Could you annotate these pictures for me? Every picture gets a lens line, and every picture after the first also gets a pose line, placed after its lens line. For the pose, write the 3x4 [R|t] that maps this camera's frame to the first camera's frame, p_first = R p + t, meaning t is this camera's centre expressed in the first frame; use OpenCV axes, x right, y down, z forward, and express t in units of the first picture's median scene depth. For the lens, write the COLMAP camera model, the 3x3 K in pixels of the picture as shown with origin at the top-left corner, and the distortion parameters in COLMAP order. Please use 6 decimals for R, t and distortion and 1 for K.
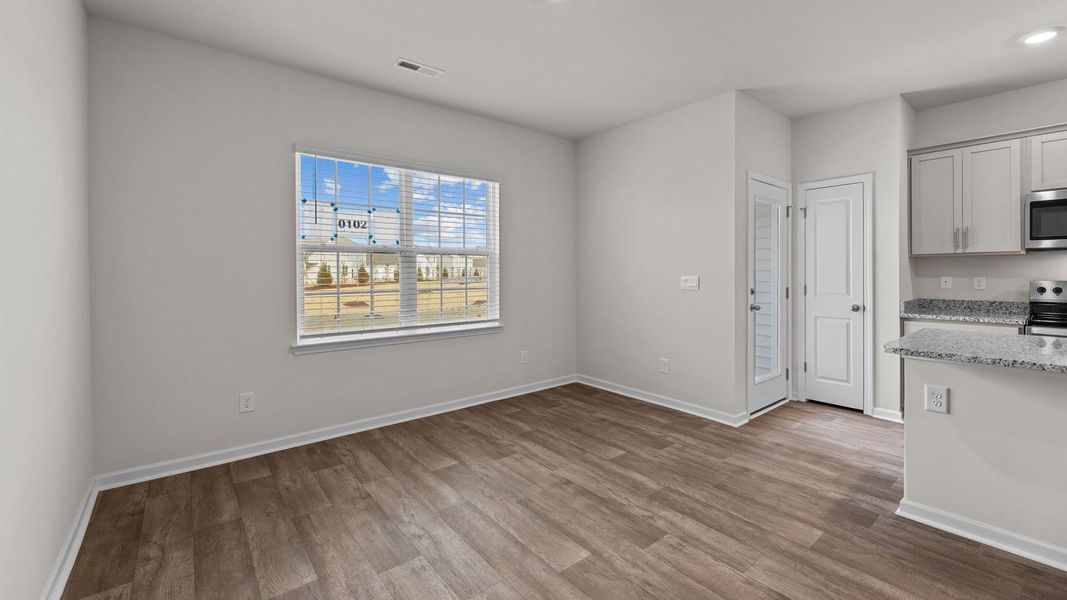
lens RADIAL K [[433.0, 0, 526.0], [0, 433.0, 273.4], [0, 0, 1]] dist [-0.000134, 0.000302]
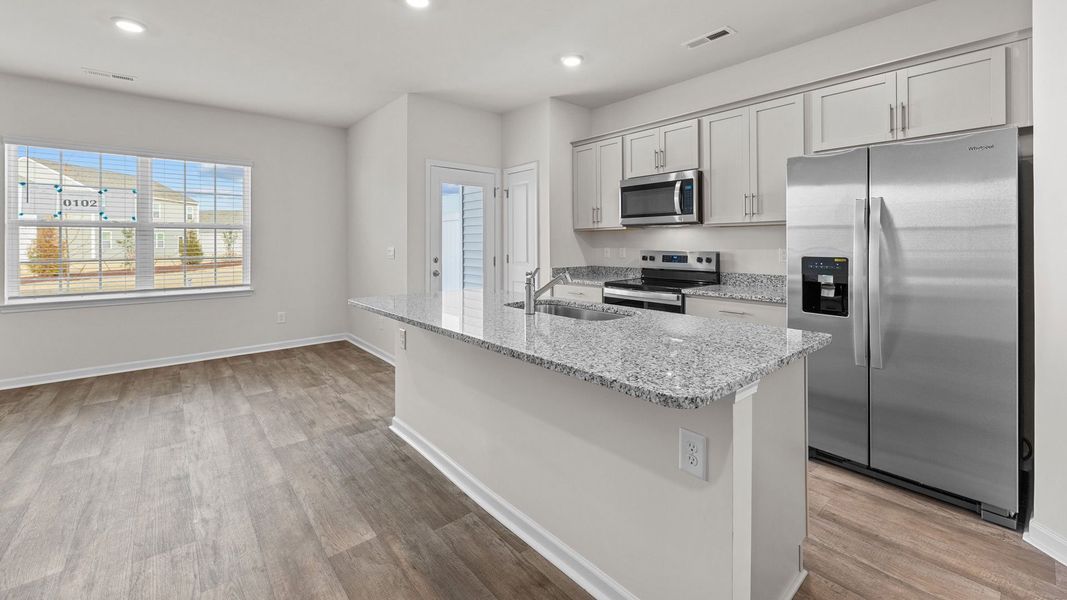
lens RADIAL K [[427.3, 0, 531.0], [0, 427.3, 240.7], [0, 0, 1]] dist [-0.000001, 0.000019]
pose [[0.999619, 0.000219, 0.027618, 0.769360], [0.000073, 0.999944, -0.010594, 0.001275], [-0.027619, 0.010592, 0.999562, -0.192030]]
